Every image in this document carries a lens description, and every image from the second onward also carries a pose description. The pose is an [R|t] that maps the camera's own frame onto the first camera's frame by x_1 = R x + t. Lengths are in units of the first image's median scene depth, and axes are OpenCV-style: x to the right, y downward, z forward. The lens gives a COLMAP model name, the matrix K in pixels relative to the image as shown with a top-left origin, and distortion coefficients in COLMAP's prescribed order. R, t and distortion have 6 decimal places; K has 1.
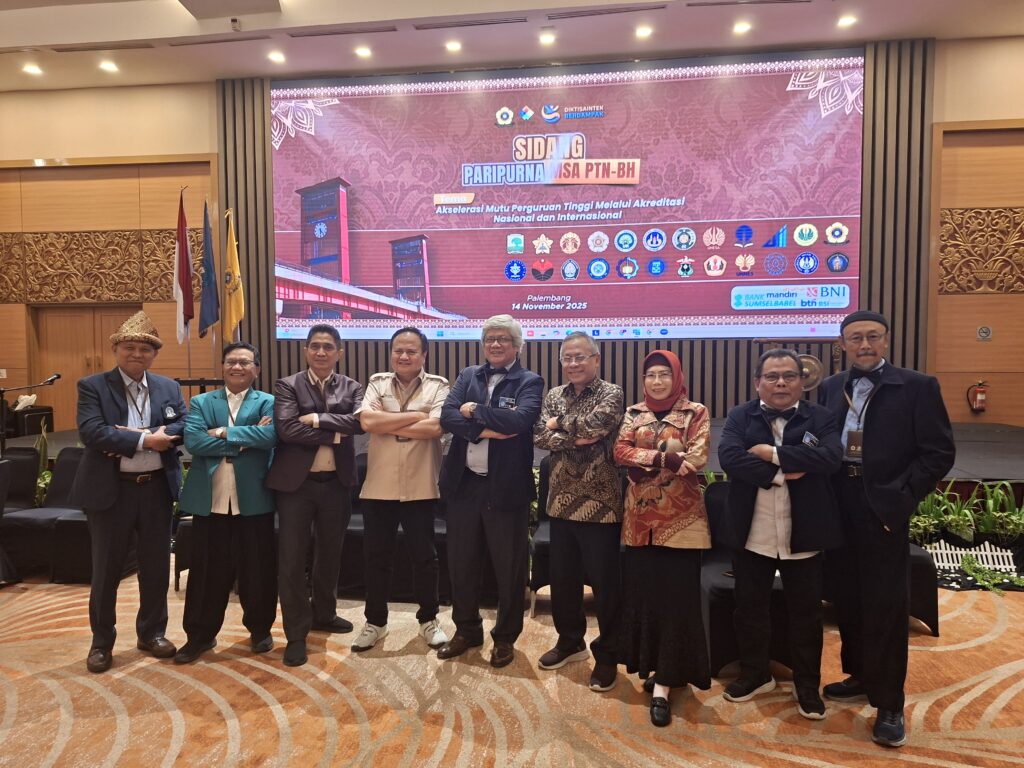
lens RADIAL K [[780.2, 0, 472.1], [0, 780.2, 409.8], [0, 0, 1]] dist [0.047152, -0.054969]
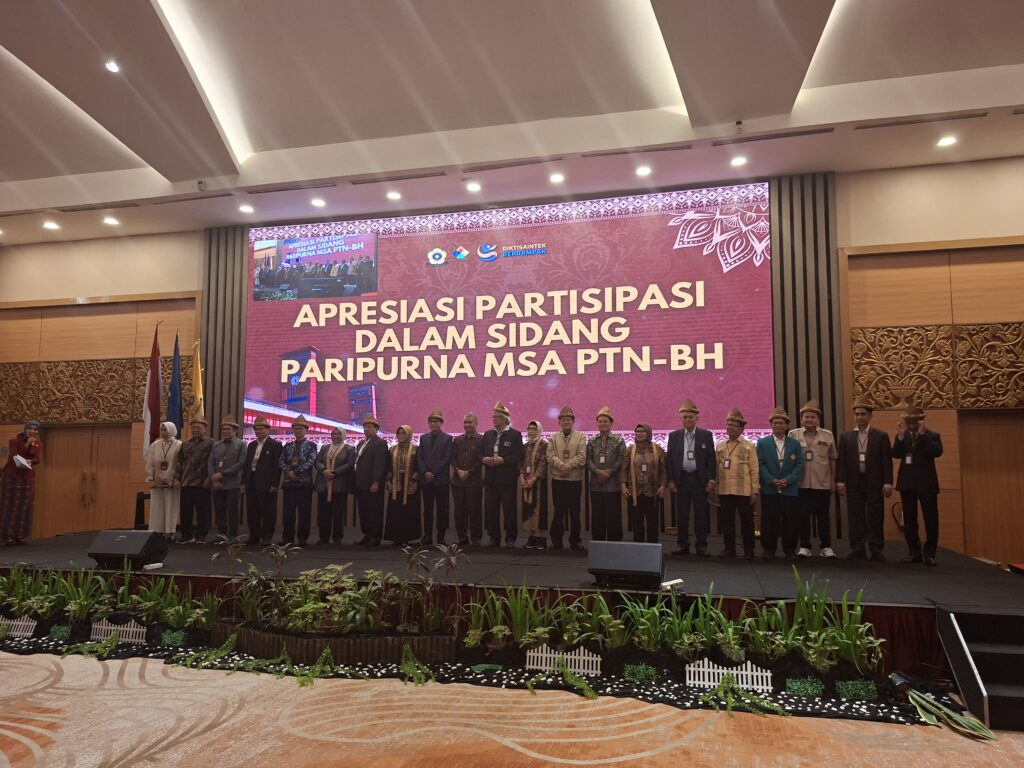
lens RADIAL K [[780.2, 0, 514.1], [0, 780.2, 388.8], [0, 0, 1]] dist [0.047152, -0.054969]
pose [[0.994255, -0.010135, -0.106559, 0.265710], [-0.008293, 0.985221, -0.171087, 0.001012], [0.106718, 0.170988, 0.979477, -0.033820]]
